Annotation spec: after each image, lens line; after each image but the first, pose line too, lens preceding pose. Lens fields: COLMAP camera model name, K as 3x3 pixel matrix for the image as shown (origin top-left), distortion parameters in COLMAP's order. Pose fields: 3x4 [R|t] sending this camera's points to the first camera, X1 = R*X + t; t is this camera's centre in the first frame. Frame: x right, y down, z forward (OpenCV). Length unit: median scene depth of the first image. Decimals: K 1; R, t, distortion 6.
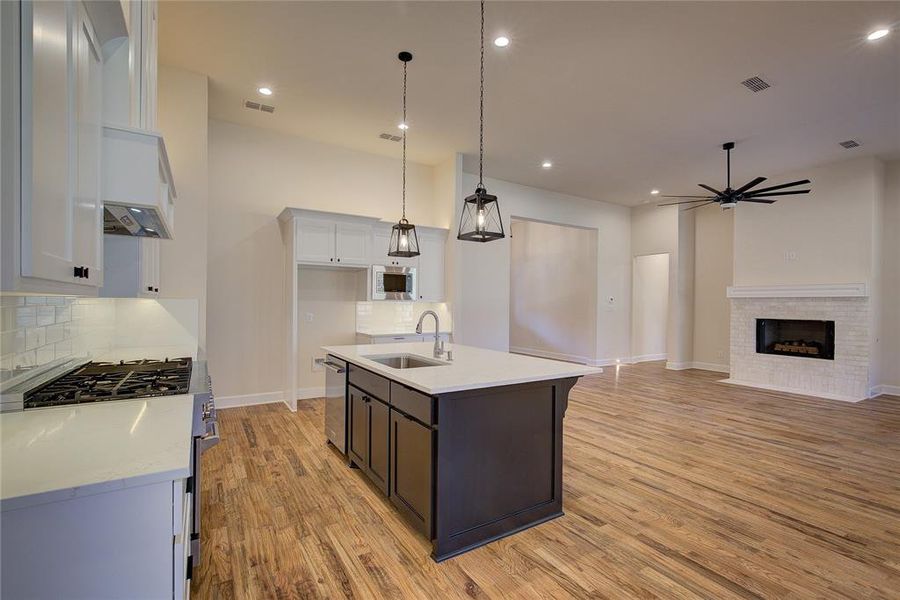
lens RADIAL K [[410.6, 0, 453.3], [0, 410.6, 303.7], [0, 0, 1]] dist [-0.002485, 0.000497]
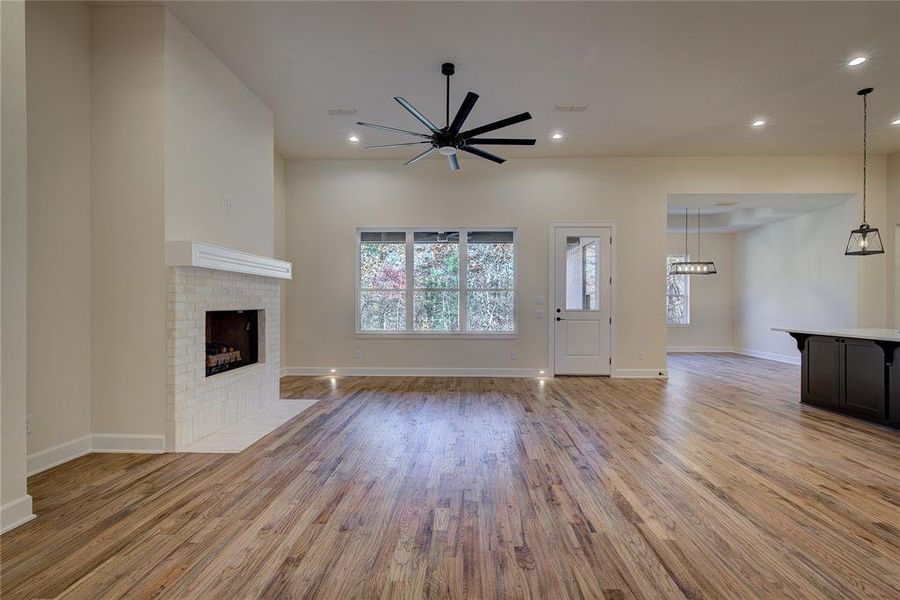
lens RADIAL K [[410.6, 0, 450.9], [0, 410.6, 303.8], [0, 0, 1]] dist [-0.002485, 0.000497]
pose [[-0.827863, -0.011679, 0.560808, 0.222925], [-0.010287, 0.999931, 0.005639, 0.023326], [-0.560836, -0.001101, -0.827927, 1.410920]]
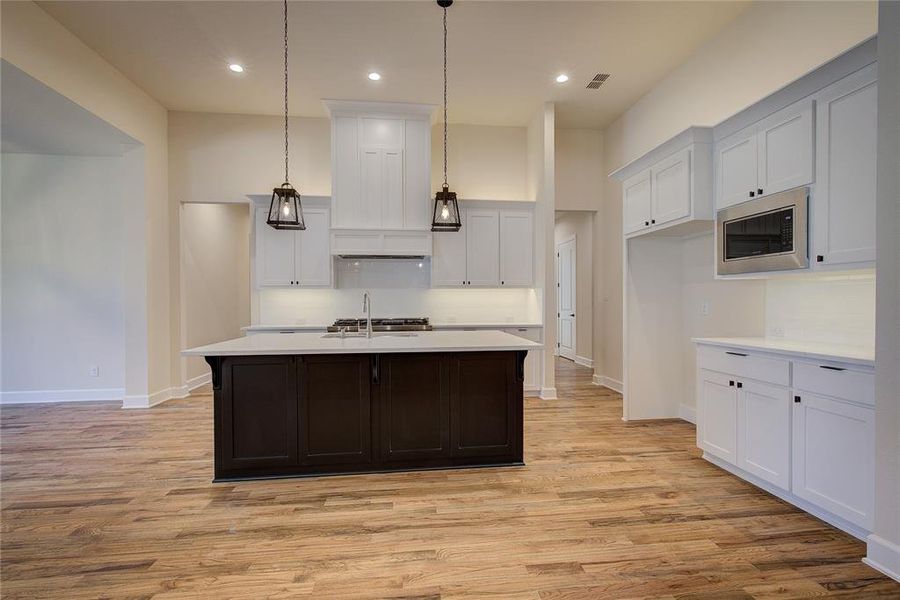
lens RADIAL K [[410.6, 0, 452.2], [0, 410.6, 302.7], [0, 0, 1]] dist [-0.002485, 0.000497]
pose [[-0.425146, -0.003527, -0.905118, 0.385676], [-0.001895, 0.999994, -0.003007, 0.025063], [0.905123, 0.000436, -0.425150, 0.805844]]
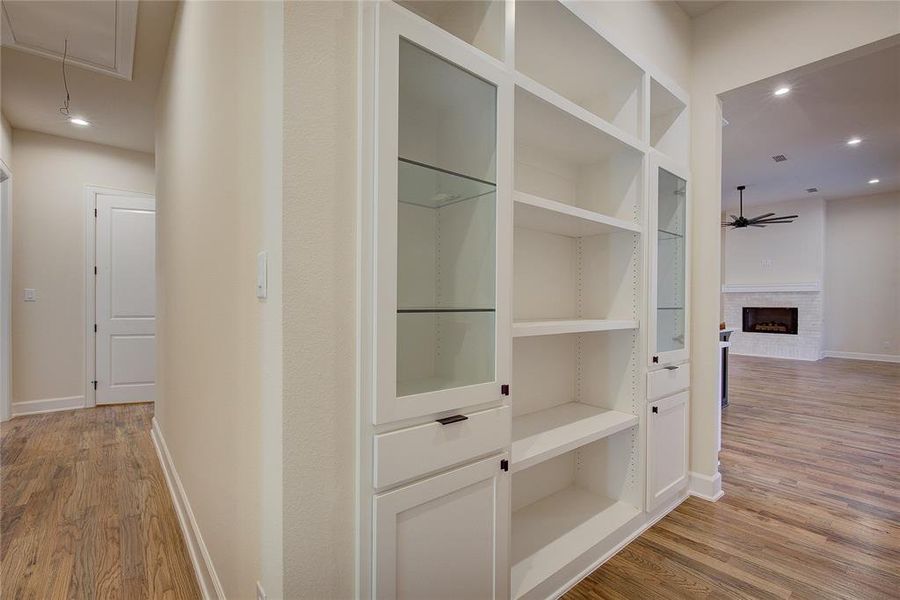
lens RADIAL K [[410.6, 0, 452.1], [0, 410.6, 302.3], [0, 0, 1]] dist [-0.002485, 0.000497]
pose [[0.989297, 0.000975, 0.145914, -0.503483], [-0.000938, 1.000000, -0.000325, 0.023625], [-0.145915, 0.000185, 0.989297, -0.269340]]
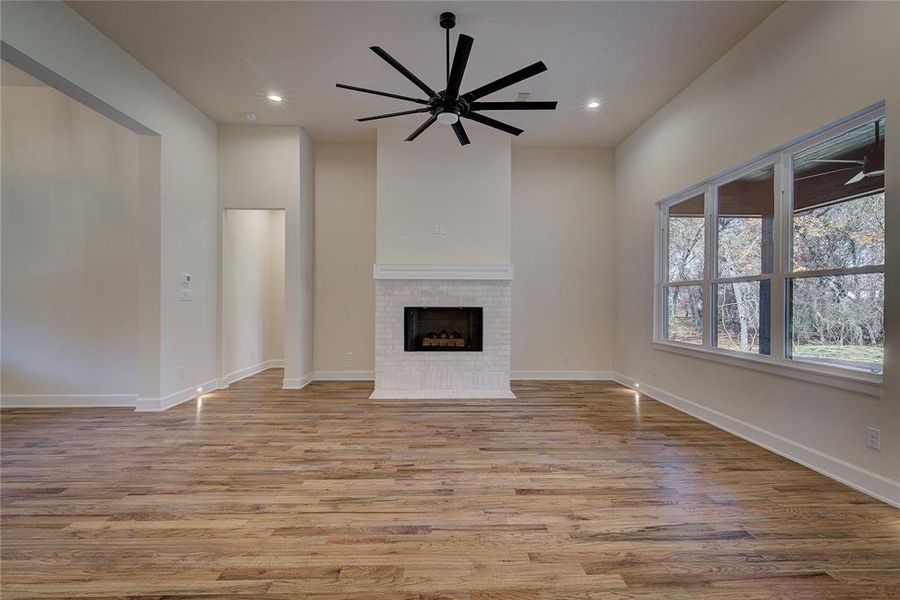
lens RADIAL K [[410.6, 0, 453.2], [0, 410.6, 302.9], [0, 0, 1]] dist [-0.002485, 0.000497]
pose [[0.493570, -0.008883, 0.869661, 0.126888], [0.000089, 0.999948, 0.010163, 0.023398], [-0.869706, -0.004938, 0.493545, 0.610330]]
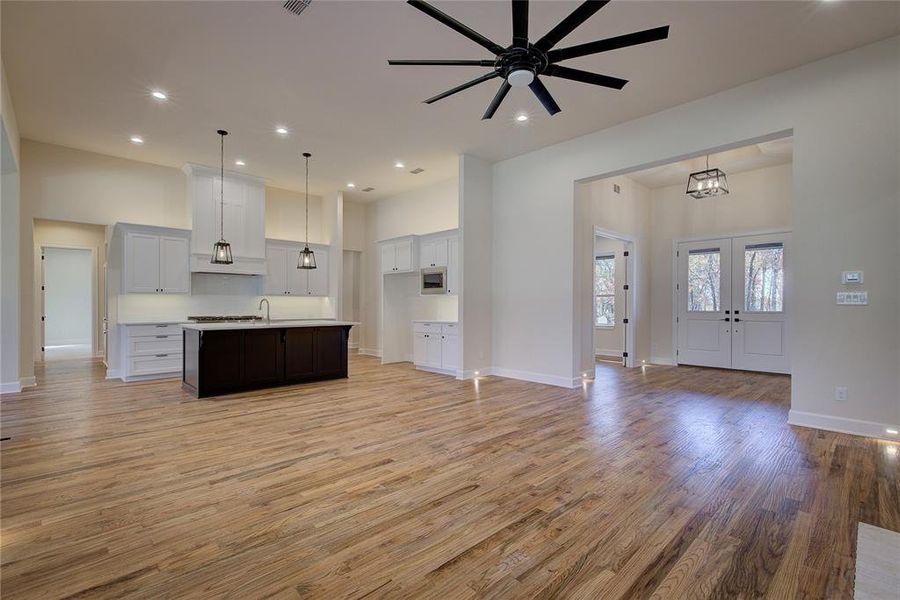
lens RADIAL K [[410.6, 0, 451.1], [0, 410.6, 302.4], [0, 0, 1]] dist [-0.002485, 0.000497]
pose [[0.209103, -0.014083, -0.977792, 0.999050], [-0.000971, 0.999893, -0.014609, 0.031035], [0.977893, 0.004004, 0.209067, 0.719451]]
